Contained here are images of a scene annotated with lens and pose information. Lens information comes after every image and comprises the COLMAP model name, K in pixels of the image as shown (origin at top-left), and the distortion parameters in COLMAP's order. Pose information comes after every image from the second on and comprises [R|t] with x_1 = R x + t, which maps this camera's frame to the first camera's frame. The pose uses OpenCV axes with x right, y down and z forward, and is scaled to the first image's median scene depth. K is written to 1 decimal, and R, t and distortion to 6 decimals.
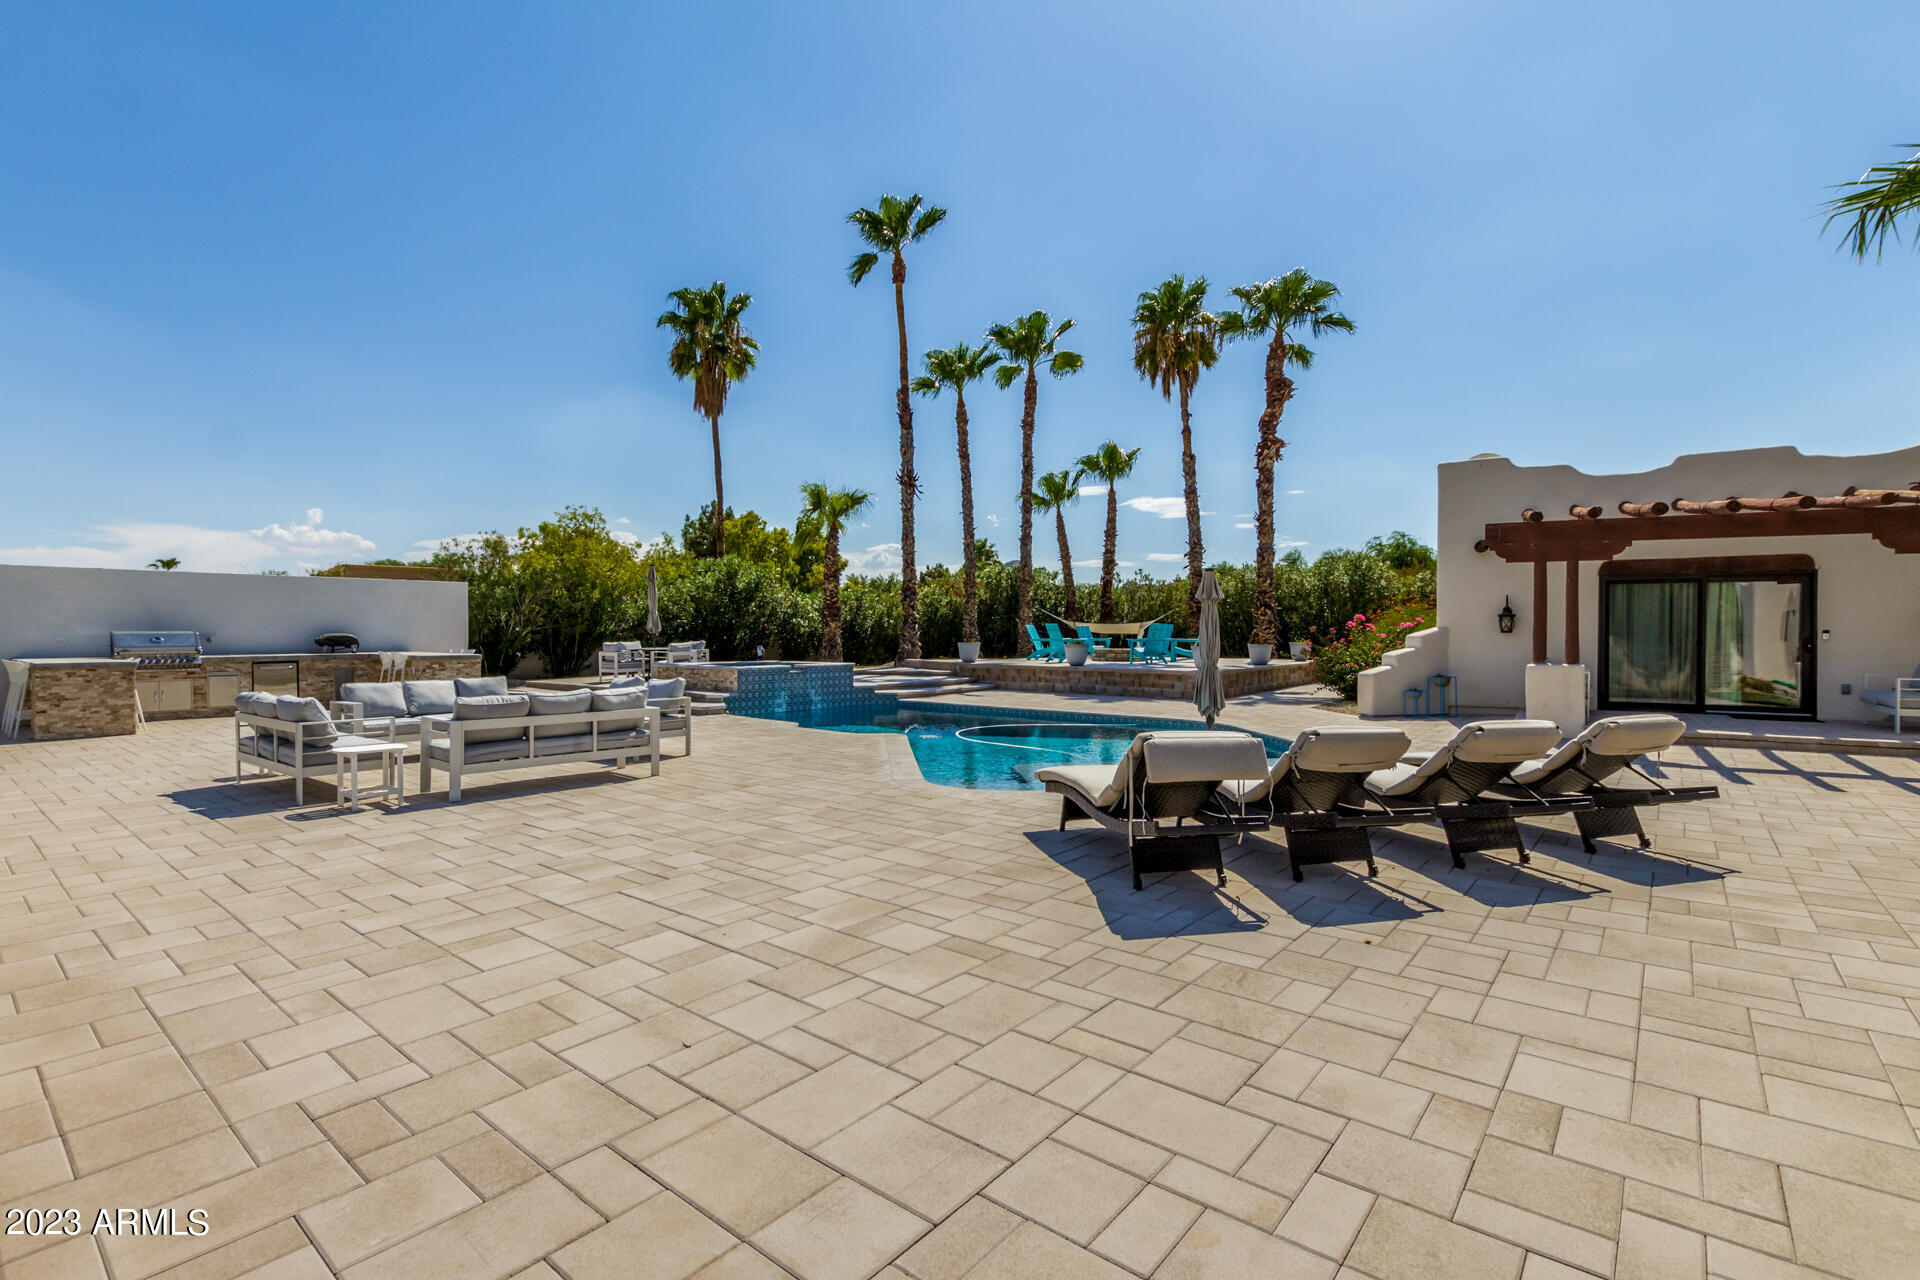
lens RADIAL K [[877.9, 0, 971.6], [0, 877.9, 638.2], [0, 0, 1]] dist [0.000845, -0.000249]
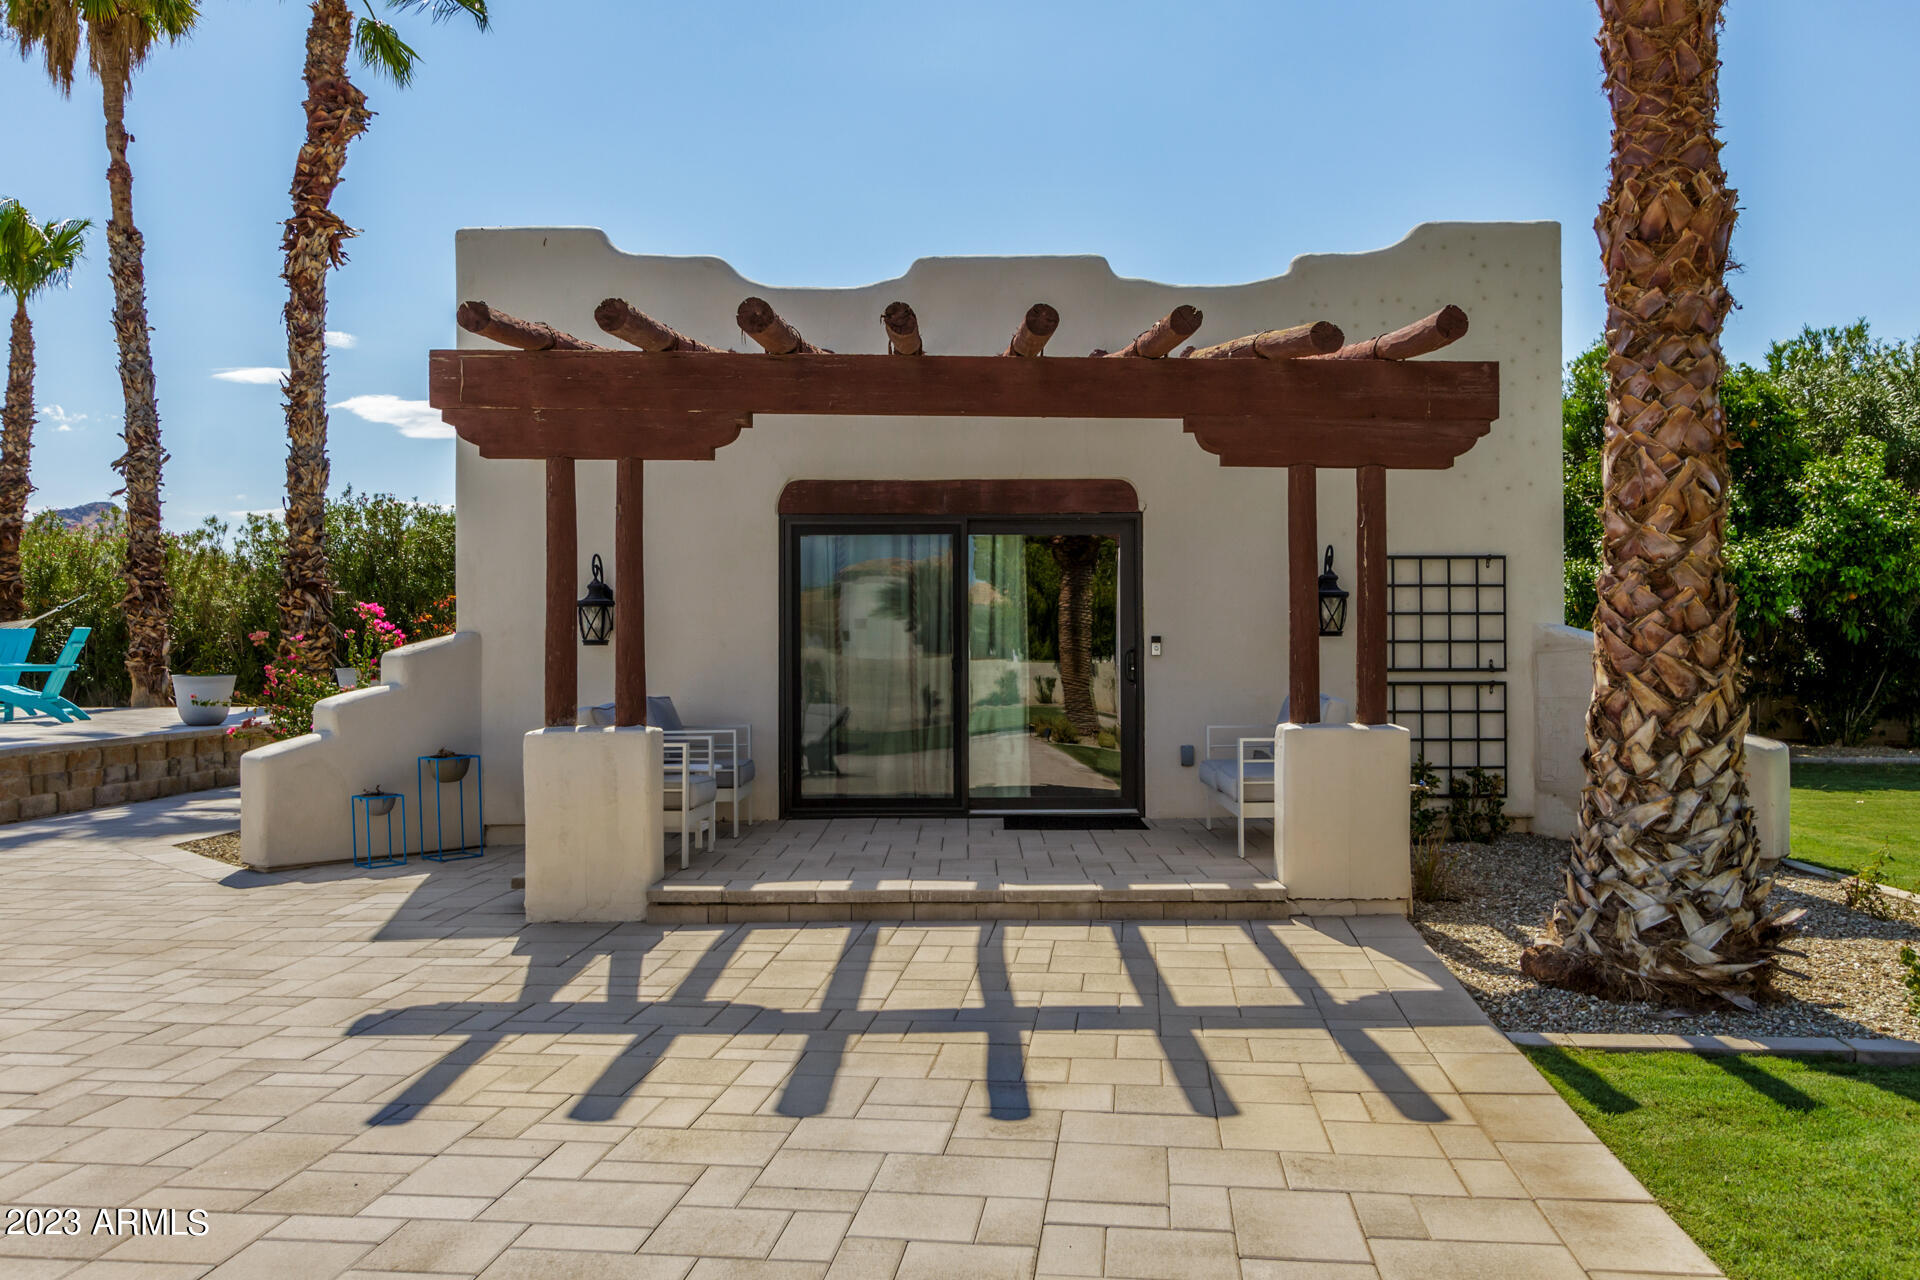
lens RADIAL K [[1526.7, 0, 986.8], [0, 1526.7, 644.9], [0, 0, 1]] dist [-0.004721, -0.001296]
pose [[0.840182, -0.003514, 0.542293, 0.205633], [0.006982, 0.999966, -0.004336, -0.001266], [-0.542260, 0.007429, 0.840178, 0.160184]]
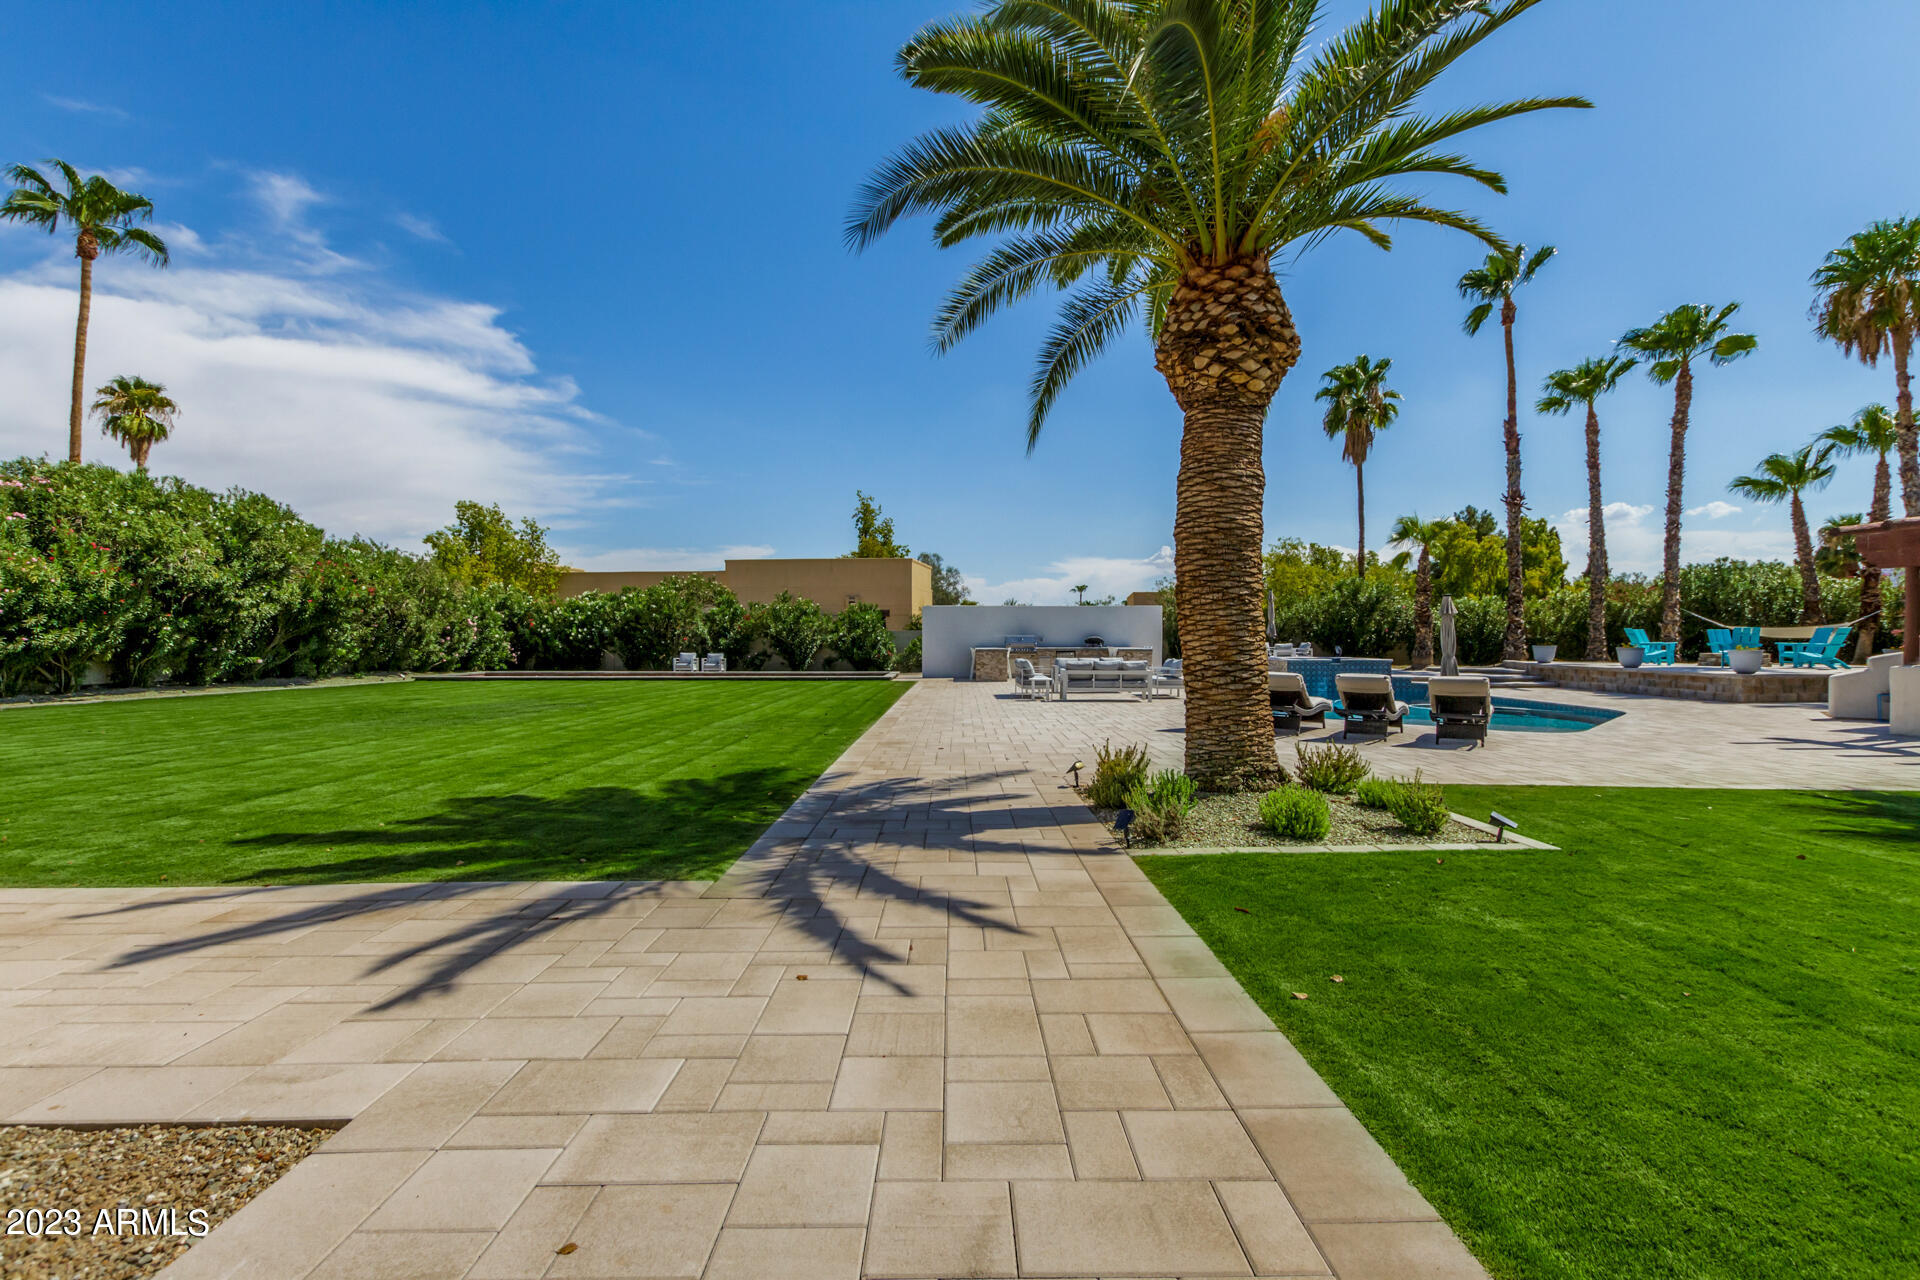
lens RADIAL K [[877.6, 0, 960.0], [0, 877.6, 640.0], [0, 0, 1]] dist [0.006936, -0.004346]
pose [[0.631537, 0.004055, -0.775335, 0.342193], [-0.006588, 0.999978, -0.000136, 0.002510], [0.775318, 0.005194, 0.631550, -0.243733]]
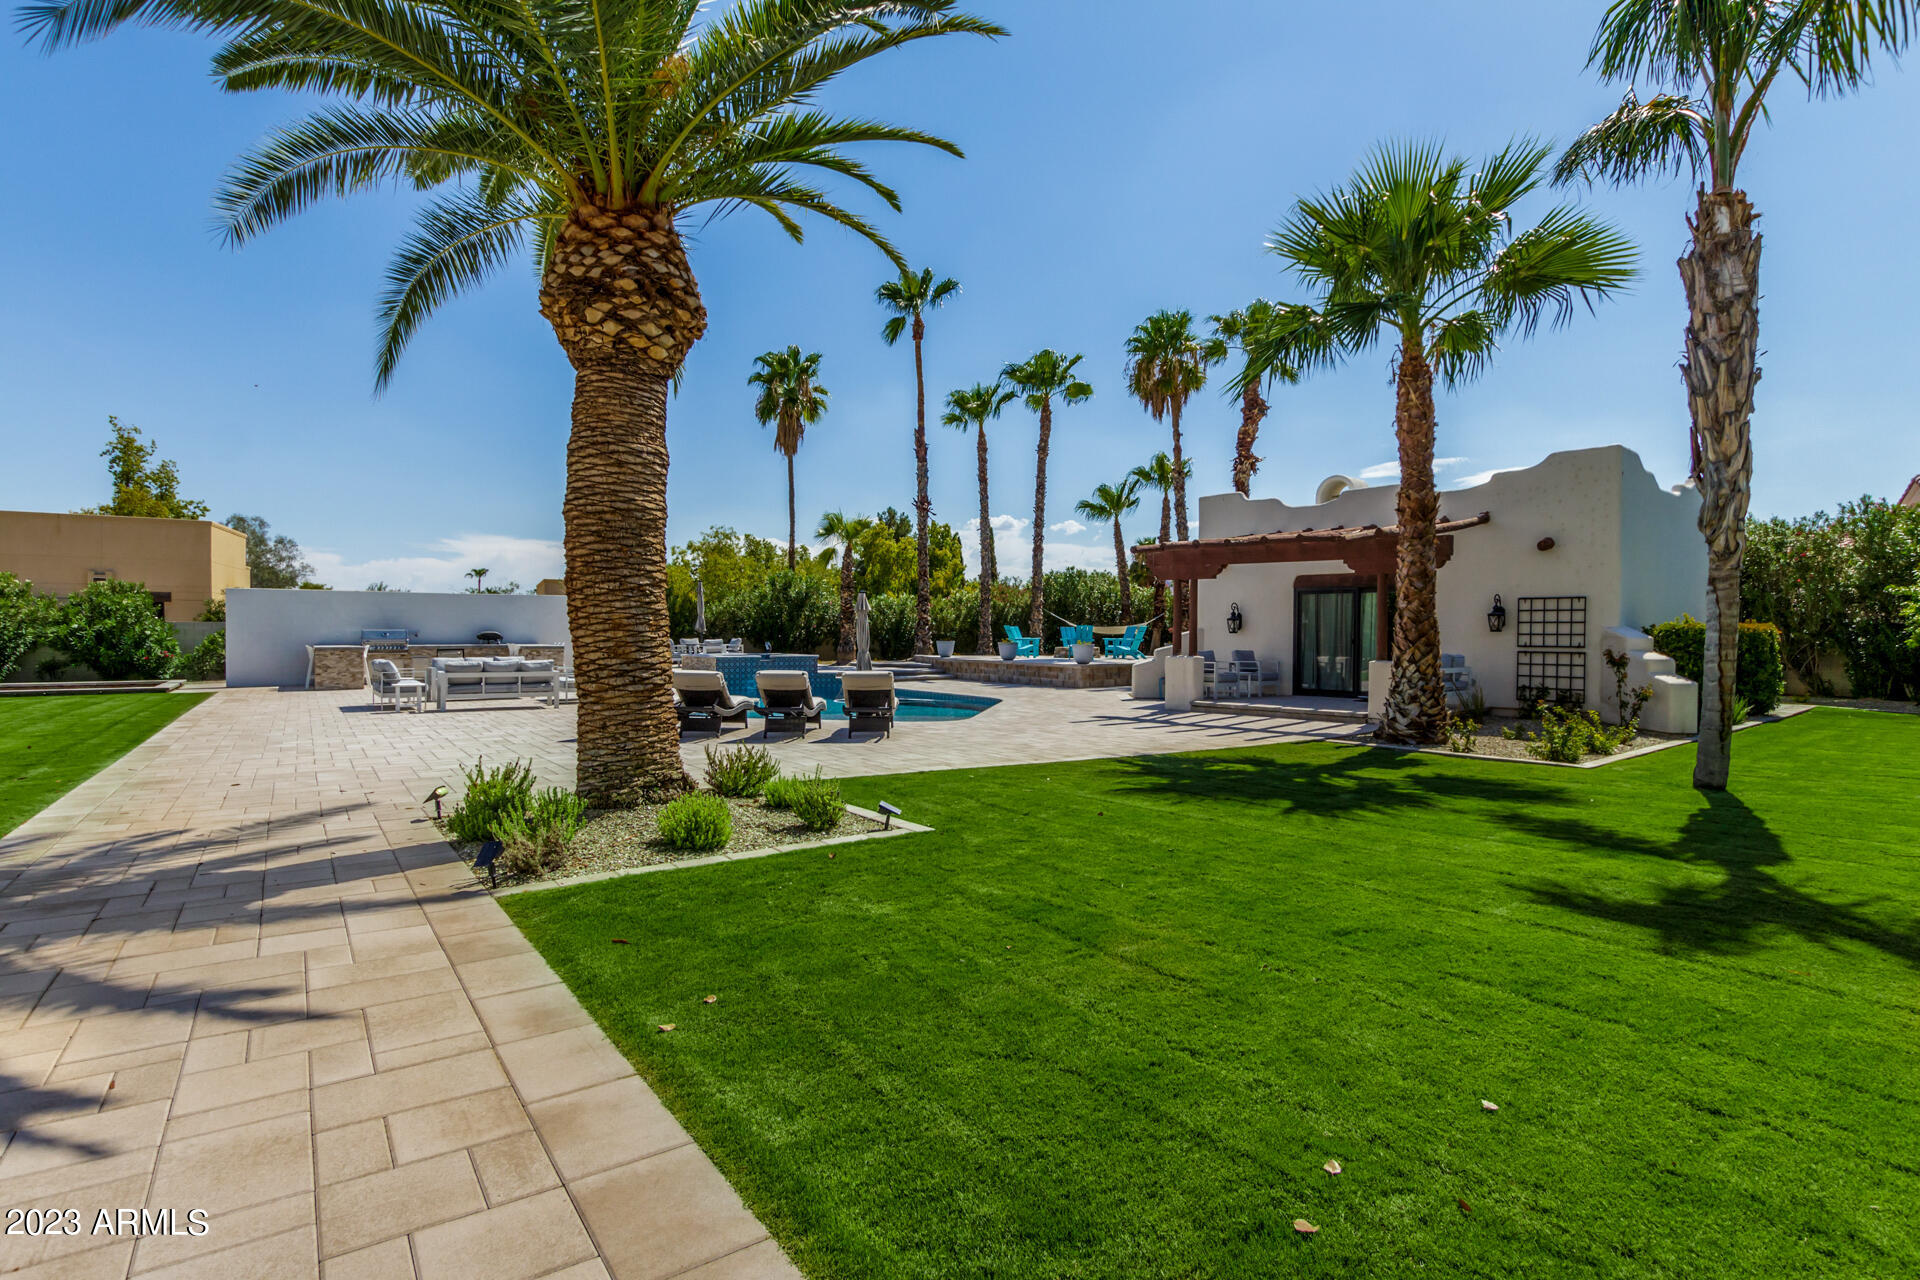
lens RADIAL K [[965.5, 0, 971.3], [0, 965.5, 638.8], [0, 0, 1]] dist [0.000496, -0.001084]
pose [[0.960817, 0.005931, -0.277120, 0.347816], [-0.006432, 0.999979, -0.000899, 0.002496], [0.277109, 0.002646, 0.960835, -0.236025]]
